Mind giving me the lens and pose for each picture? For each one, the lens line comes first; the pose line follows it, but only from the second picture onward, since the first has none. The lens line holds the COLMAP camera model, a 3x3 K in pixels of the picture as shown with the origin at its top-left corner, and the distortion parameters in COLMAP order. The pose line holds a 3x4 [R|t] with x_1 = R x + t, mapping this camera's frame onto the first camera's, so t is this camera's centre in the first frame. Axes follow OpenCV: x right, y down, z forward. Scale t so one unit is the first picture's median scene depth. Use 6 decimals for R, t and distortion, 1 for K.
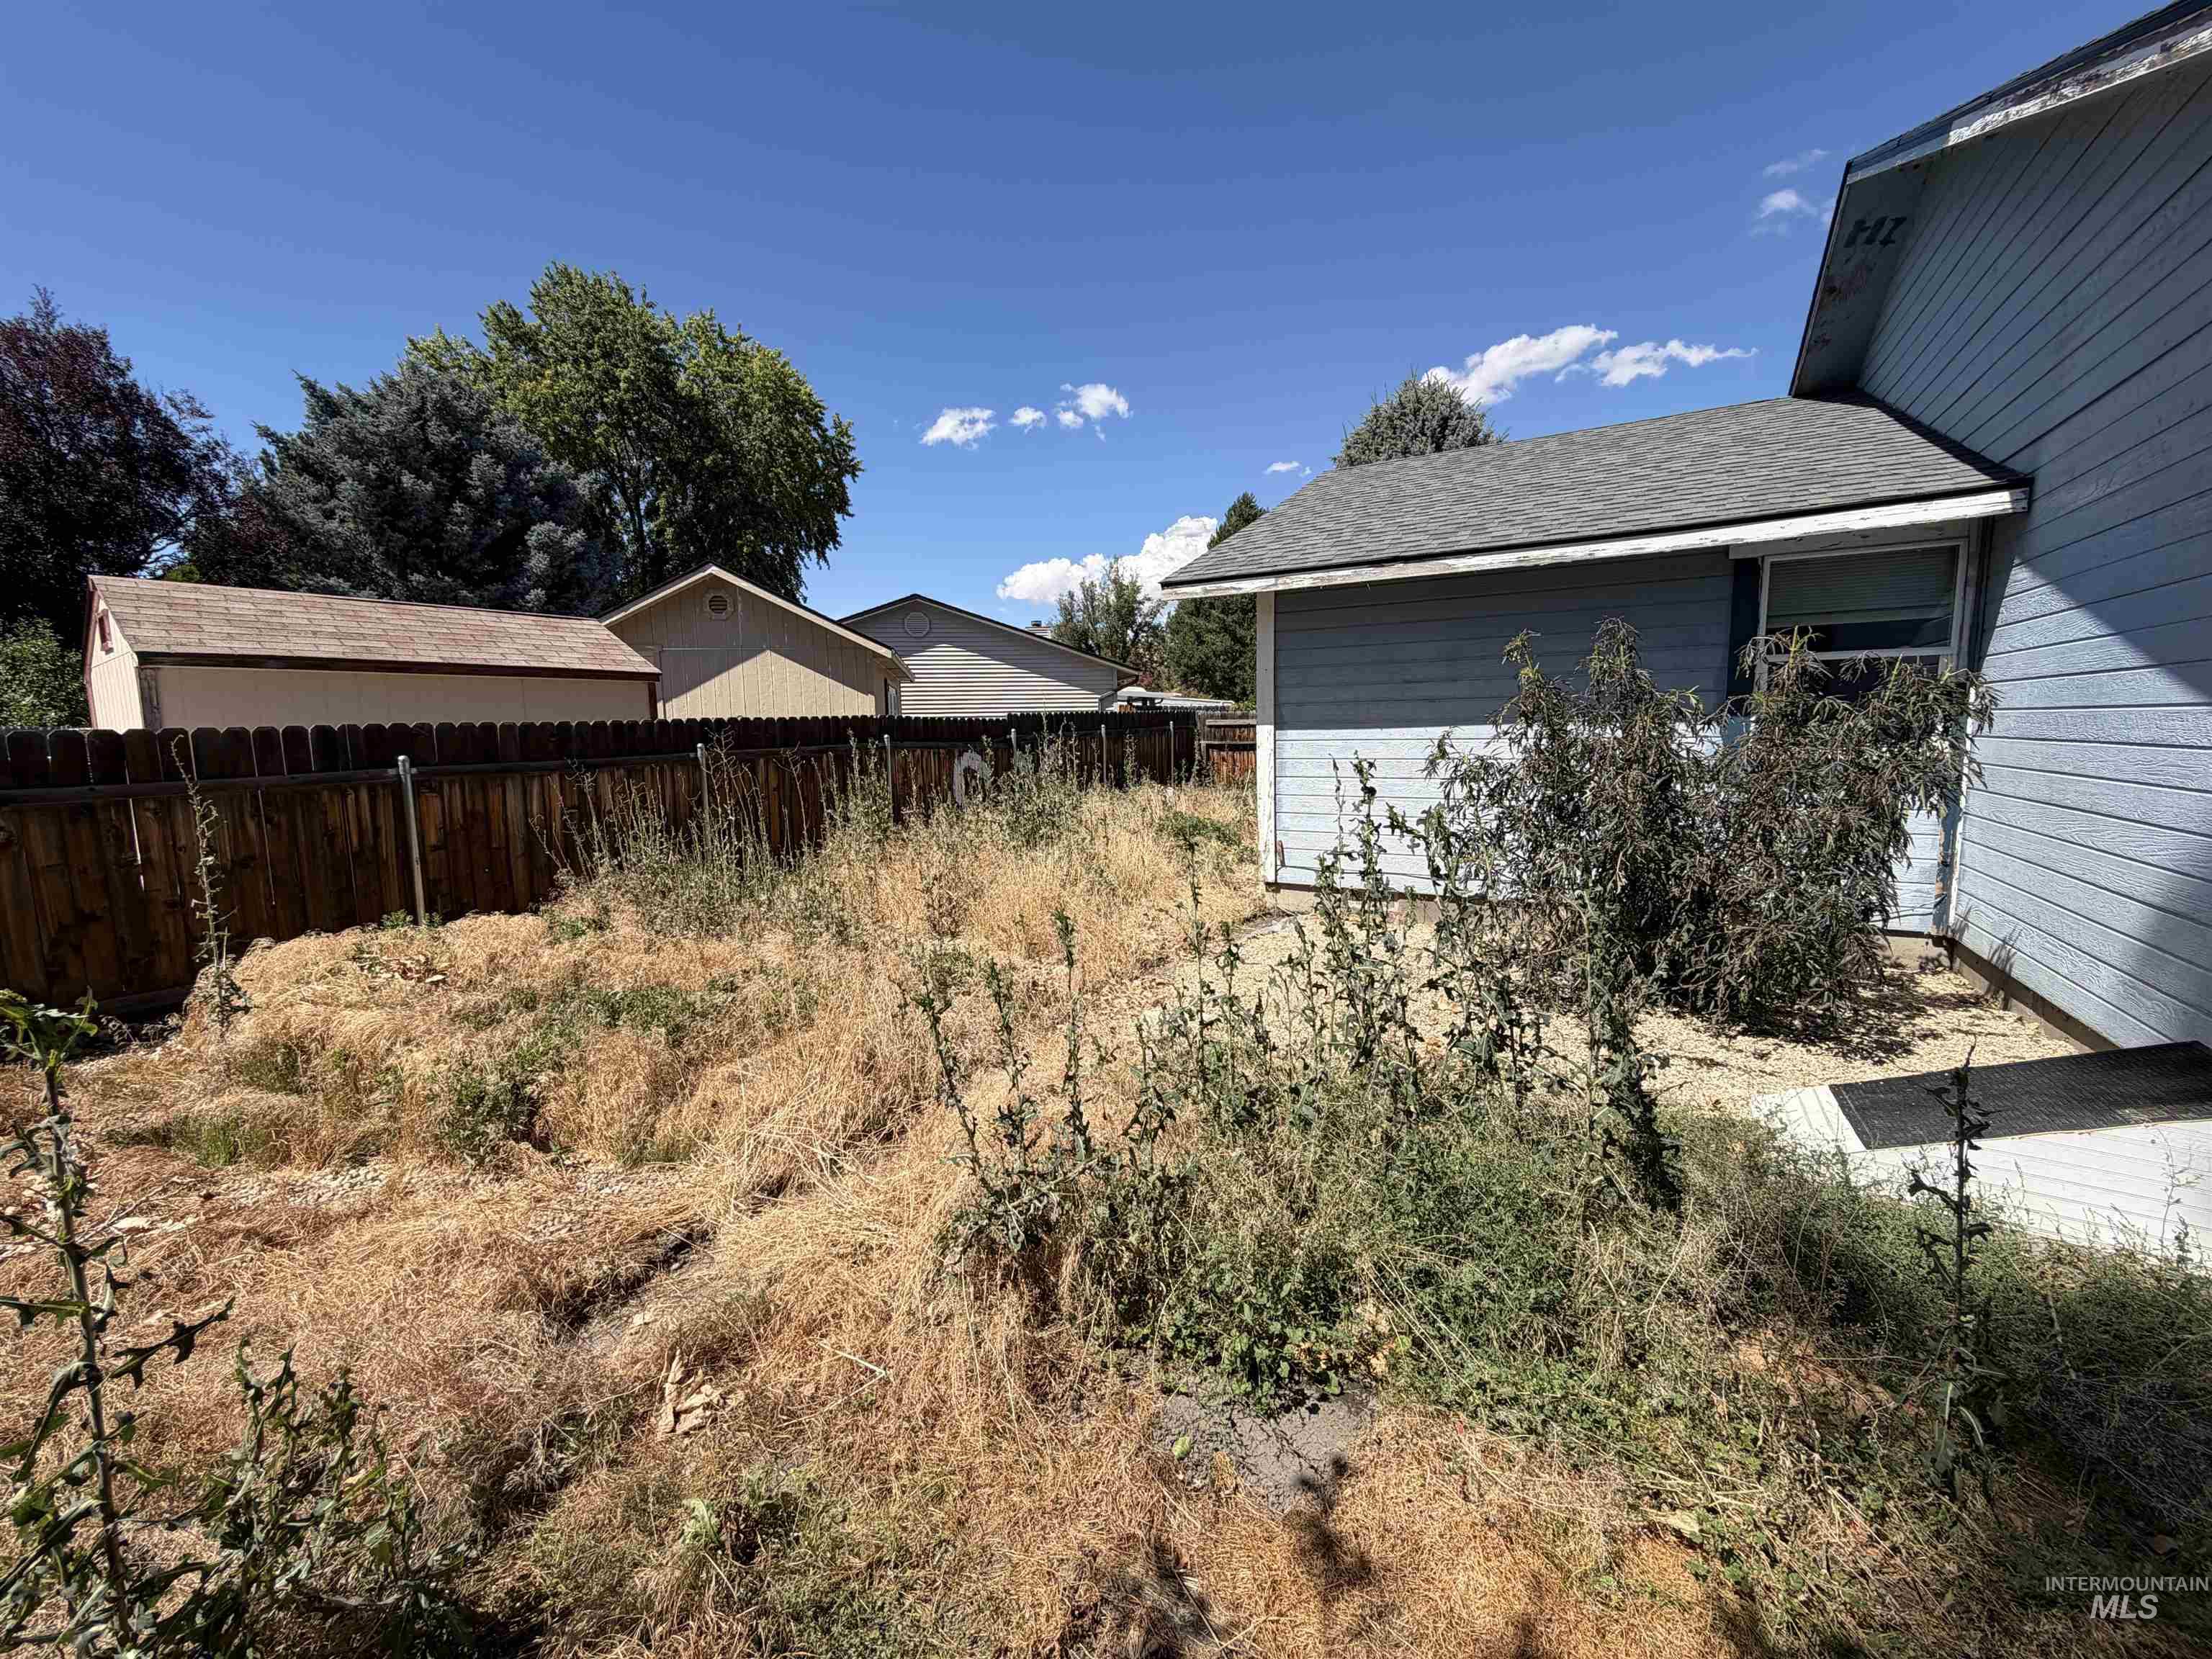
lens RADIAL K [[892.0, 0, 1114.9], [0, 892.0, 815.3], [0, 0, 1]] dist [0.000140, -0.000165]
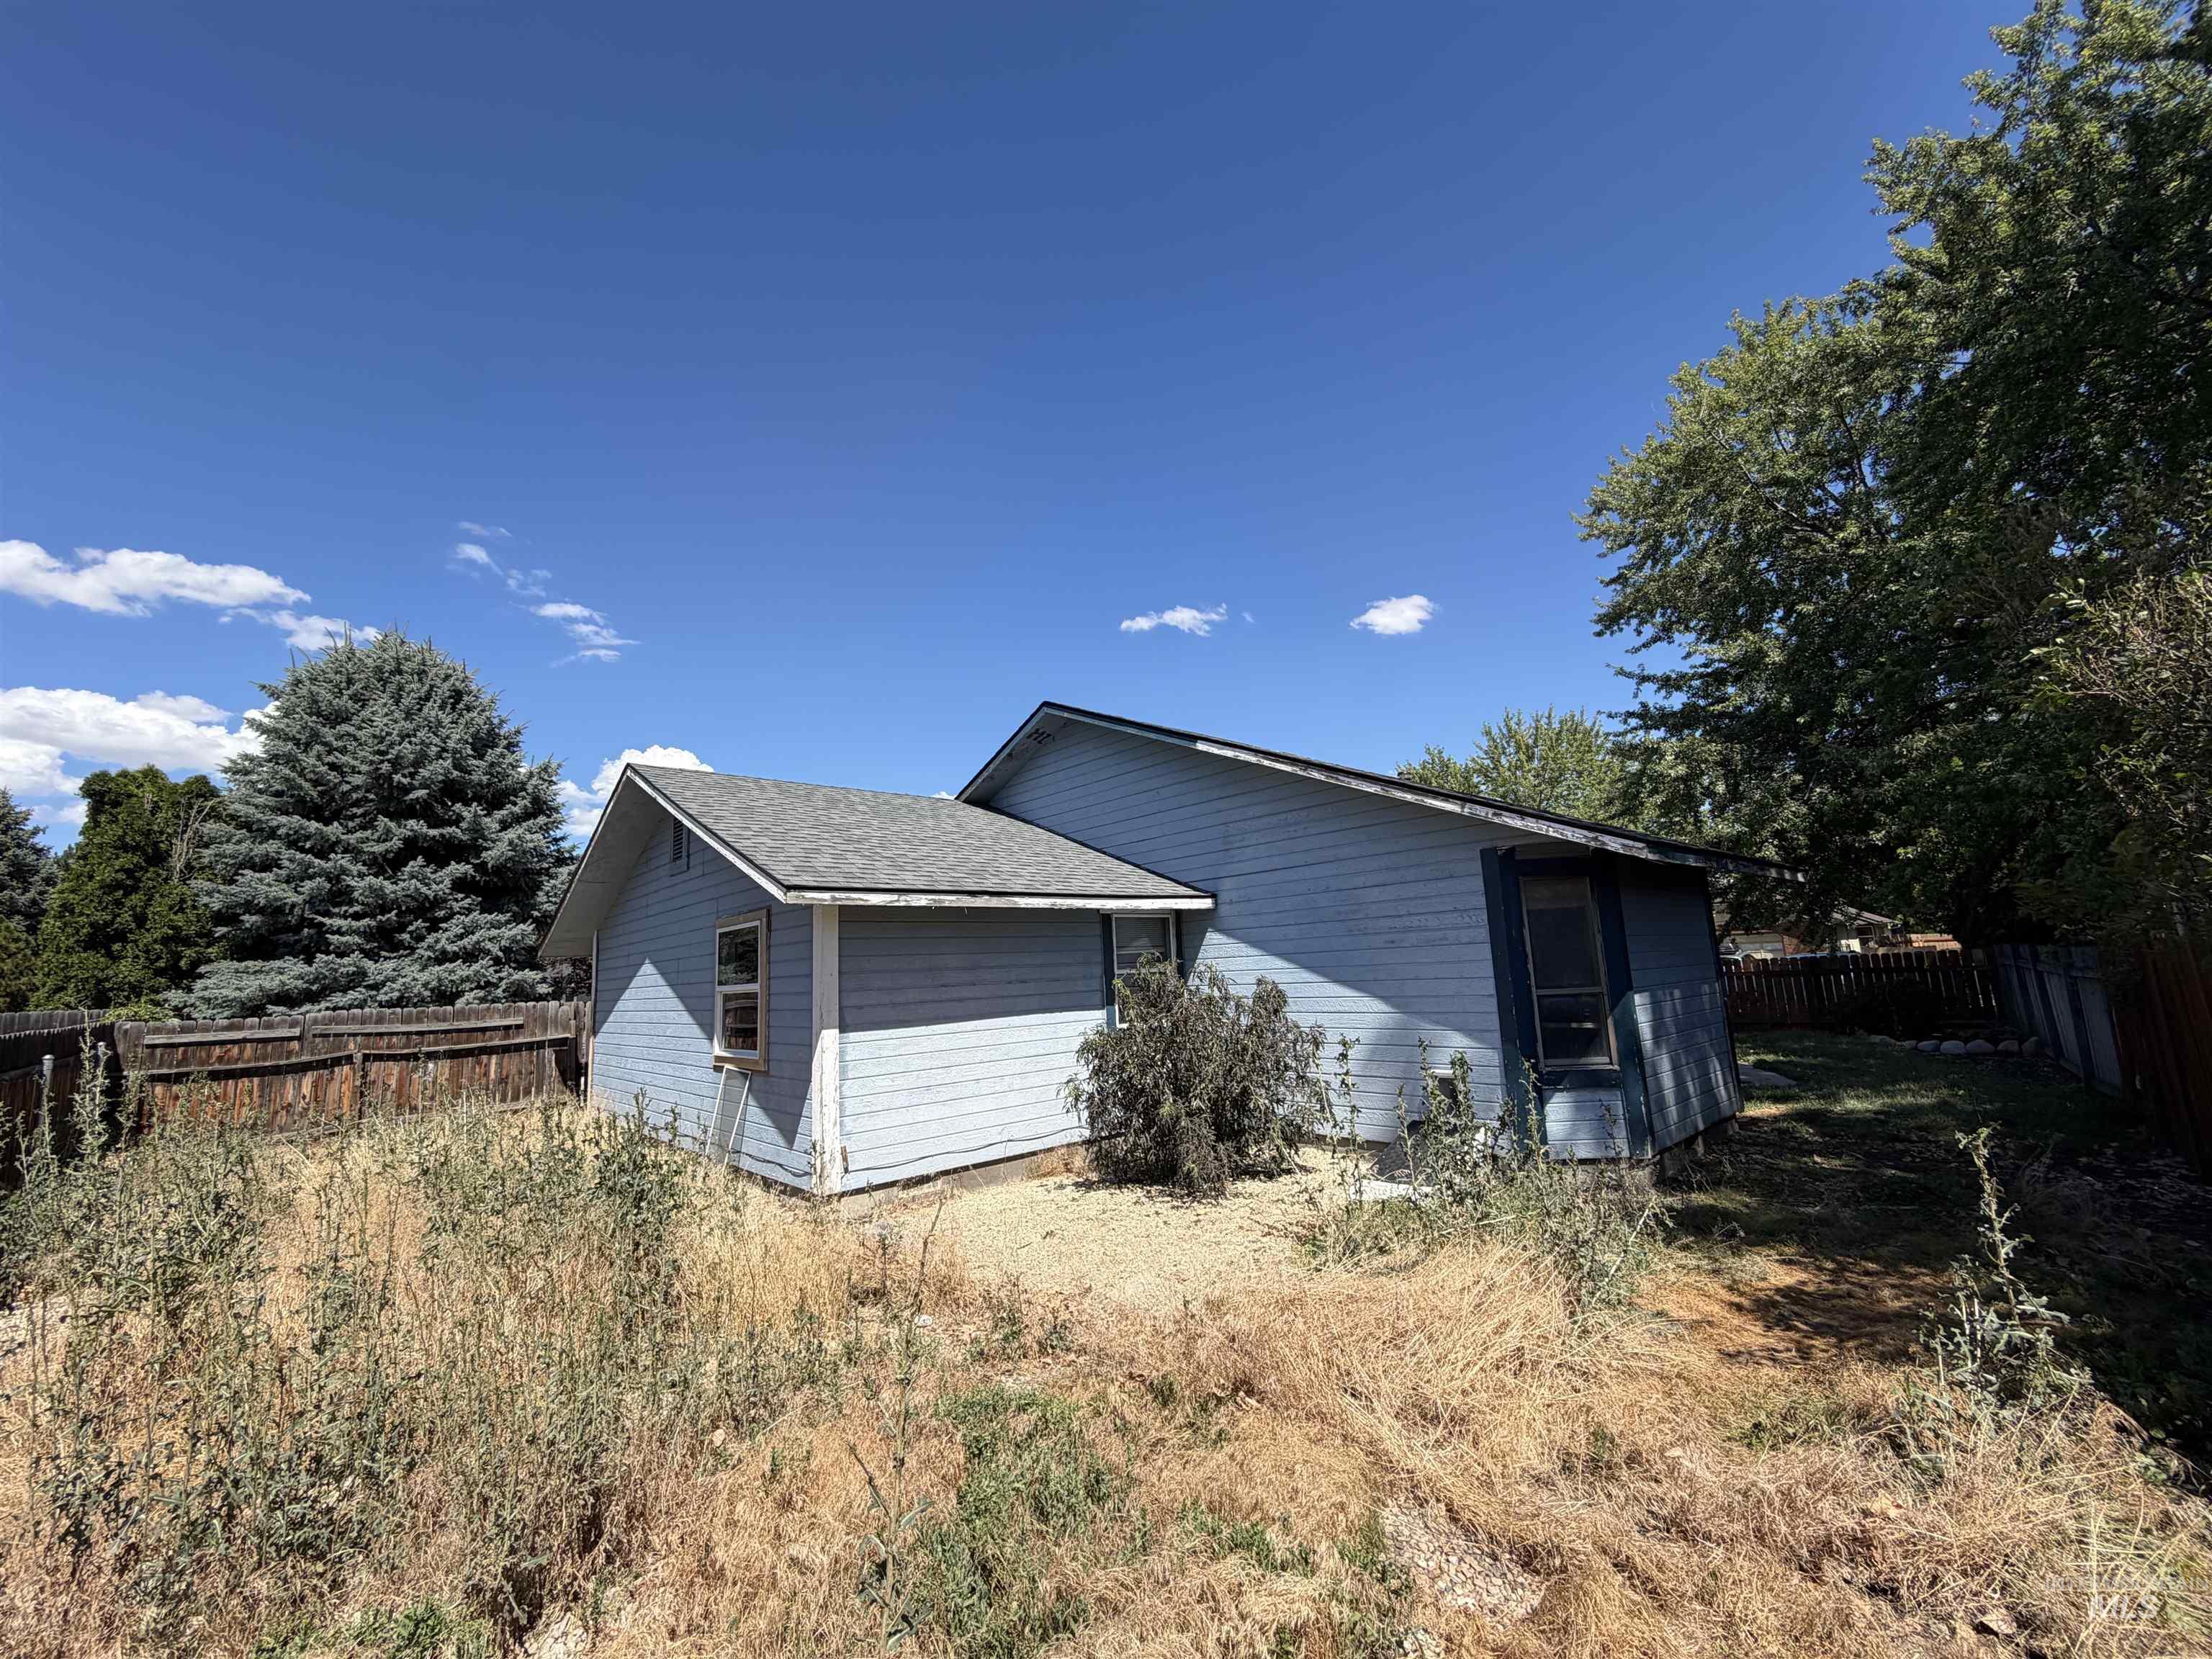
lens RADIAL K [[892.0, 0, 1110.4], [0, 892.0, 834.4], [0, 0, 1]] dist [0.000140, -0.000165]
pose [[0.291312, 0.153011, 0.944312, -0.739780], [0.137505, 0.970177, -0.199621, -0.071001], [-0.946694, 0.187999, 0.261584, 0.394800]]
